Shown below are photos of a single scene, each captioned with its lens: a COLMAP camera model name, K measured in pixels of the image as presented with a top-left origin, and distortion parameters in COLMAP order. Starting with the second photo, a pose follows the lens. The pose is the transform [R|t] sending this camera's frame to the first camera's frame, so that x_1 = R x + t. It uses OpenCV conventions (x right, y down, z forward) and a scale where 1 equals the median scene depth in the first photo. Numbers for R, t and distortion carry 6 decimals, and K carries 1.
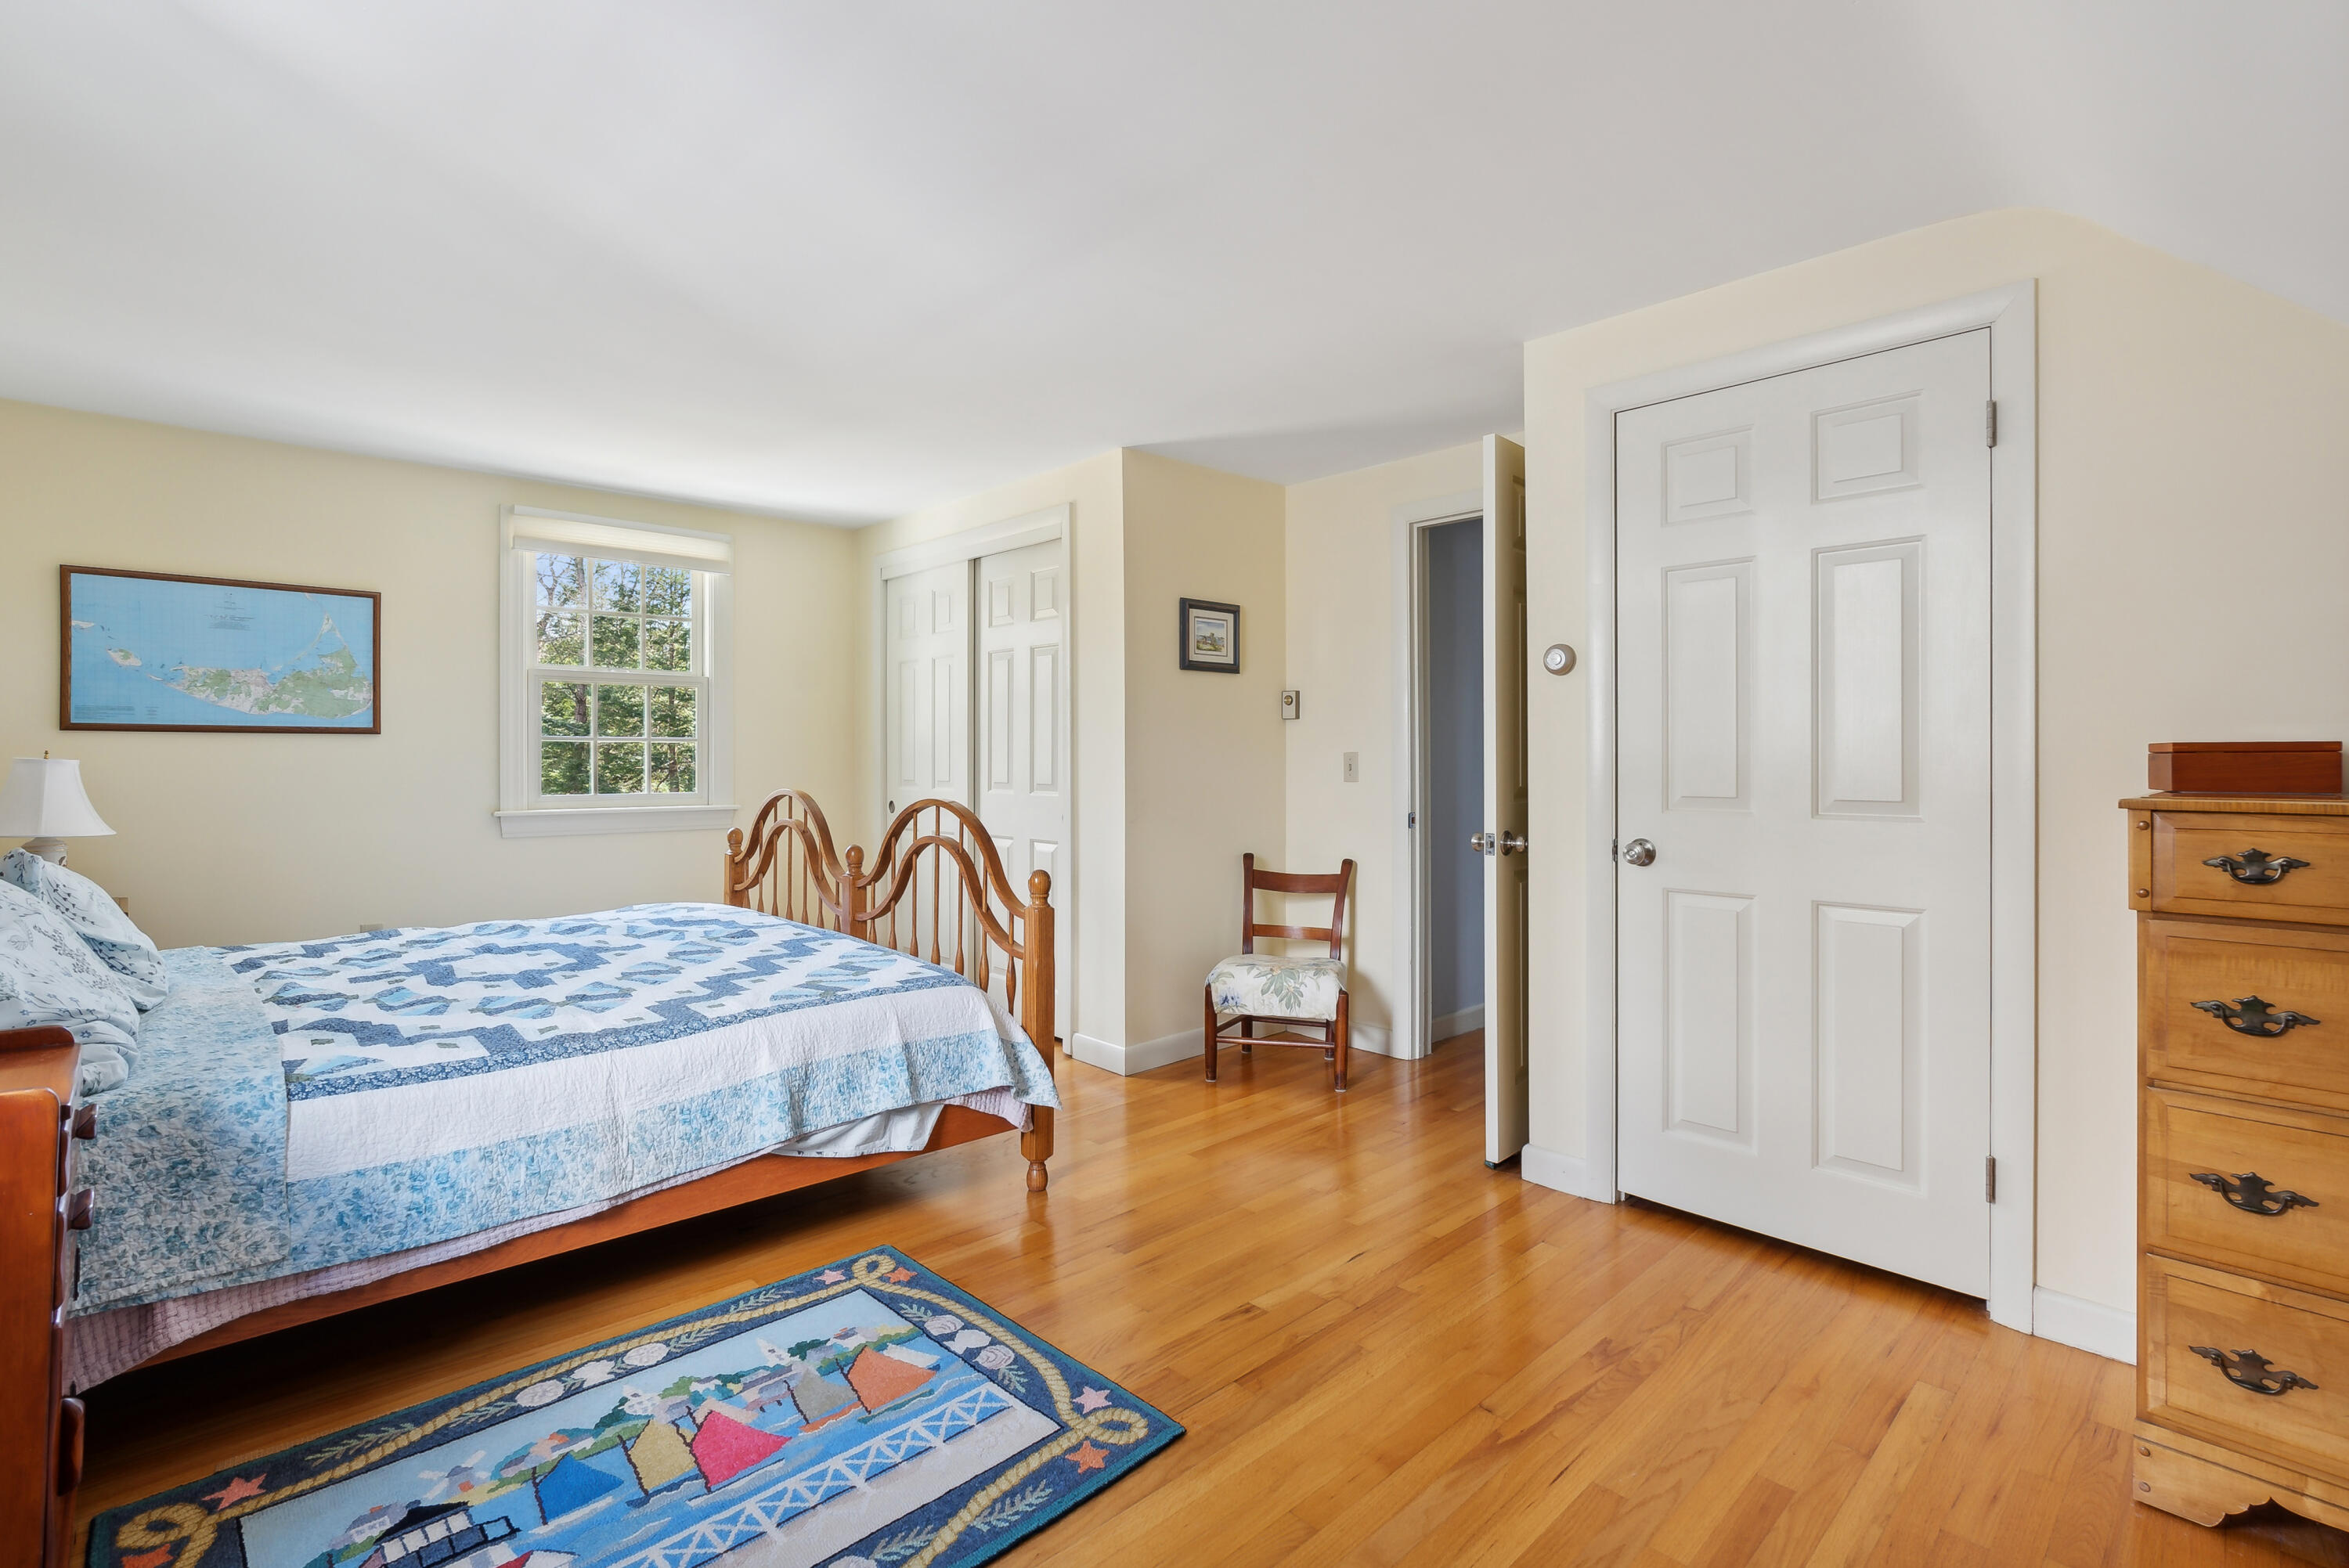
lens RADIAL K [[1082.6, 0, 1189.5], [0, 1082.6, 774.3], [0, 0, 1]] dist [-0.007190, -0.000008]
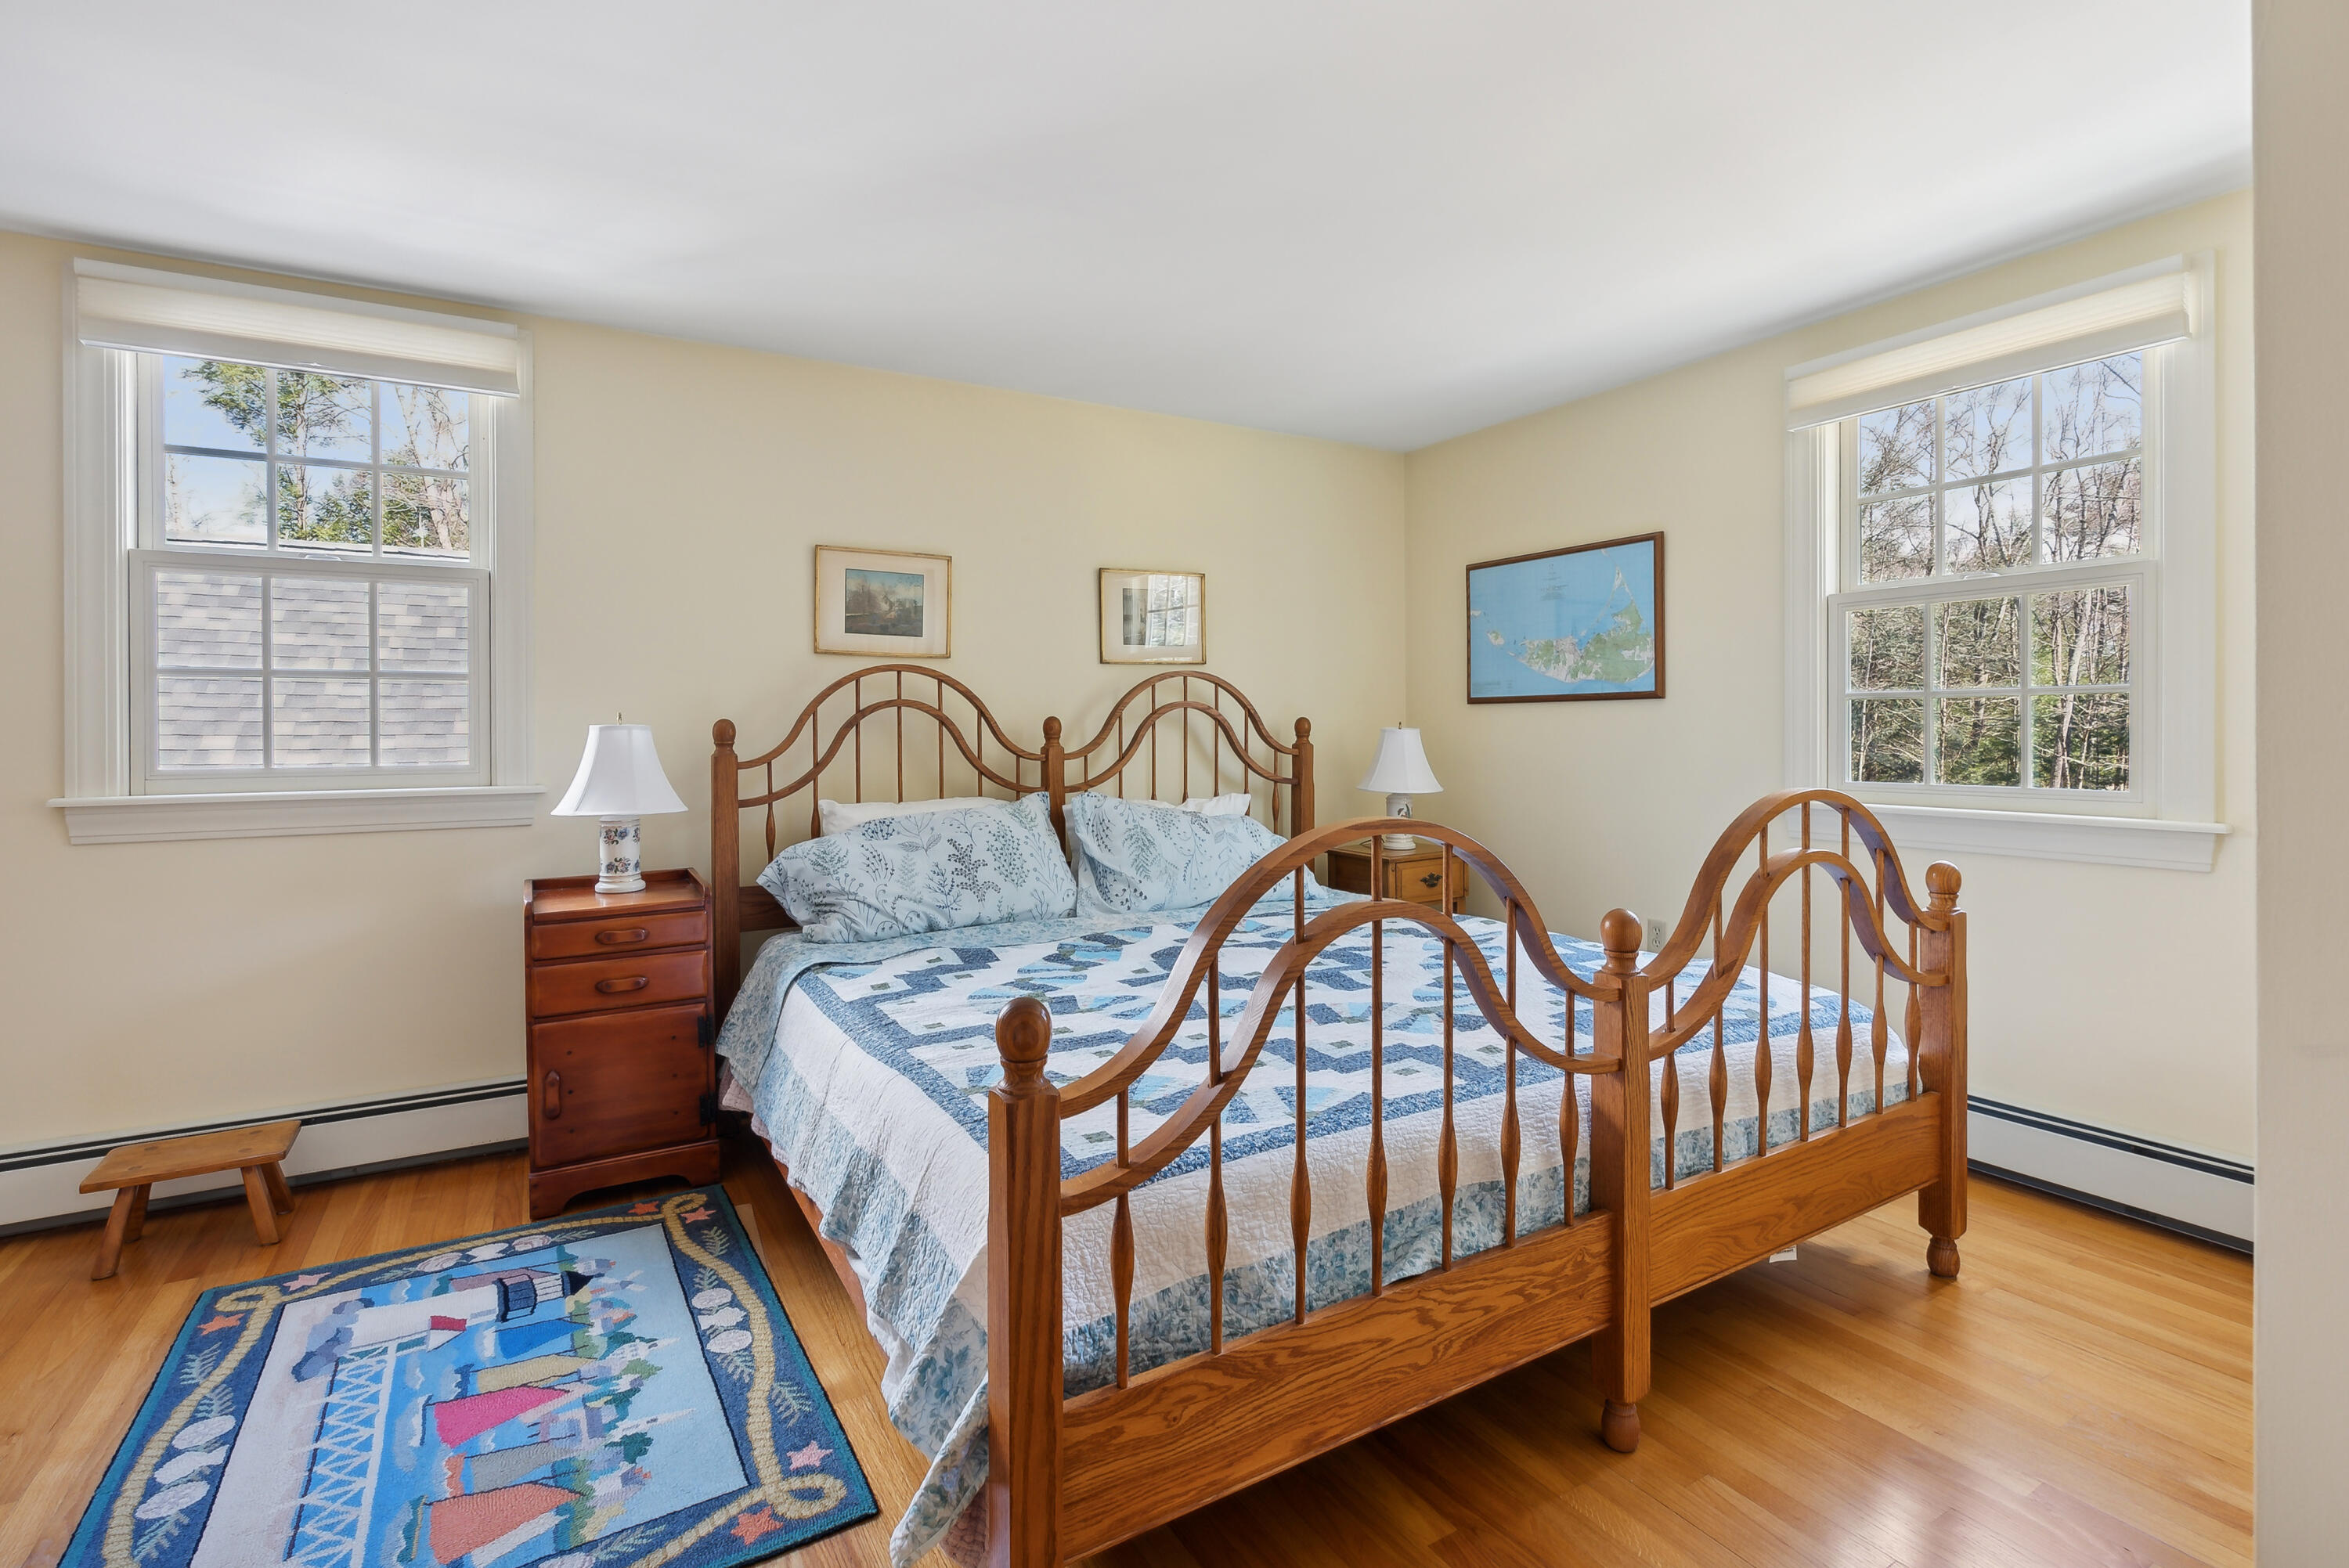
lens RADIAL K [[1082.6, 0, 1189.5], [0, 1082.6, 774.3], [0, 0, 1]] dist [-0.007190, -0.000008]
pose [[-0.239461, 0.047953, -0.969721, 0.297212], [-0.004531, 0.998714, 0.050505, -0.032499], [0.970895, 0.016488, -0.238936, 1.453616]]
